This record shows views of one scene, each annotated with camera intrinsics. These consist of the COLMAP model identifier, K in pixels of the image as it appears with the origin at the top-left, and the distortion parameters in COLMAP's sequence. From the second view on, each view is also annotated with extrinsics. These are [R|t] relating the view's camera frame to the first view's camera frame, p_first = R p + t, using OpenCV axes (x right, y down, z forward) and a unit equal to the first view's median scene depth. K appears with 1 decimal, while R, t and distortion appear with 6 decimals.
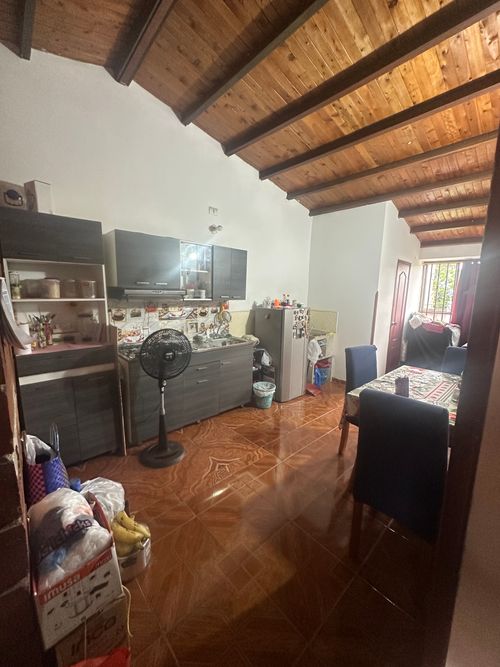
lens RADIAL K [[264.2, 0, 248.8], [0, 264.2, 332.9], [0, 0, 1]] dist [-0.005638, 0.000323]
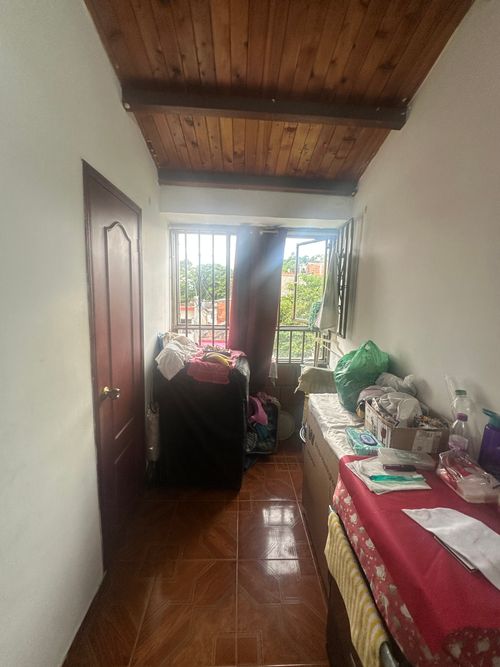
lens RADIAL K [[264.2, 0, 252.5], [0, 264.2, 332.6], [0, 0, 1]] dist [-0.005638, 0.000323]
pose [[0.660381, -0.100796, 0.744135, 0.236218], [0.096472, 0.994127, 0.049044, -0.052210], [-0.744708, 0.039400, 0.666227, 0.356986]]
